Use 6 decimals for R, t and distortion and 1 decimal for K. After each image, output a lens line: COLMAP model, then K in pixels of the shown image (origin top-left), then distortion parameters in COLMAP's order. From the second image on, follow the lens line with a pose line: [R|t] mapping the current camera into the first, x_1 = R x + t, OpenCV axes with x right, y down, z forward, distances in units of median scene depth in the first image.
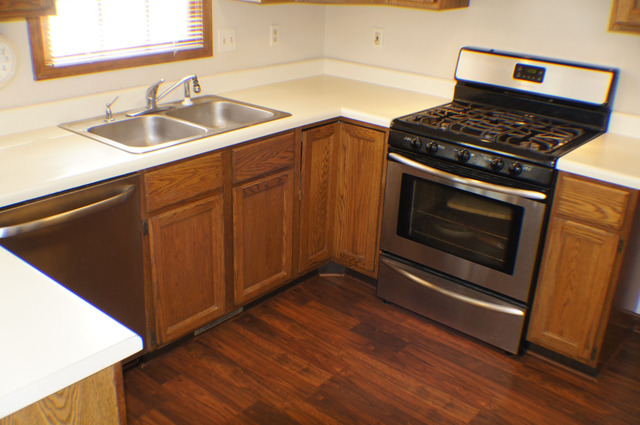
lens RADIAL K [[663.9, 0, 320.0], [0, 663.9, 212.5], [0, 0, 1]] dist [-0.126035, 0.004979]
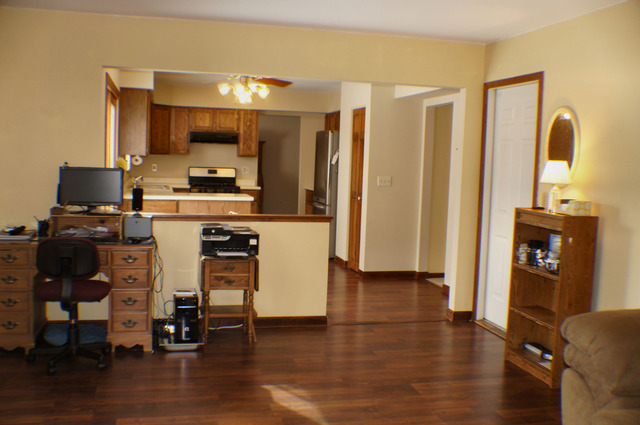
lens RADIAL K [[663.9, 0, 320.0], [0, 663.9, 212.5], [0, 0, 1]] dist [-0.126035, 0.004979]
pose [[0.577527, -0.080893, 0.812354, -2.287754], [0.296164, 0.948049, -0.116147, 0.587682], [-0.760756, 0.307668, 0.571481, -1.428811]]
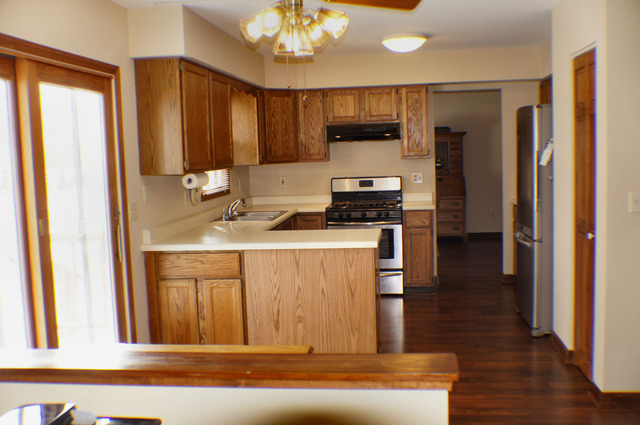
lens RADIAL K [[663.9, 0, 320.0], [0, 663.9, 212.5], [0, 0, 1]] dist [-0.126035, 0.004979]
pose [[0.830955, -0.112242, 0.544899, -1.137077], [0.268075, 0.939013, -0.215383, 0.355418], [-0.487492, 0.325048, 0.810367, -0.821652]]
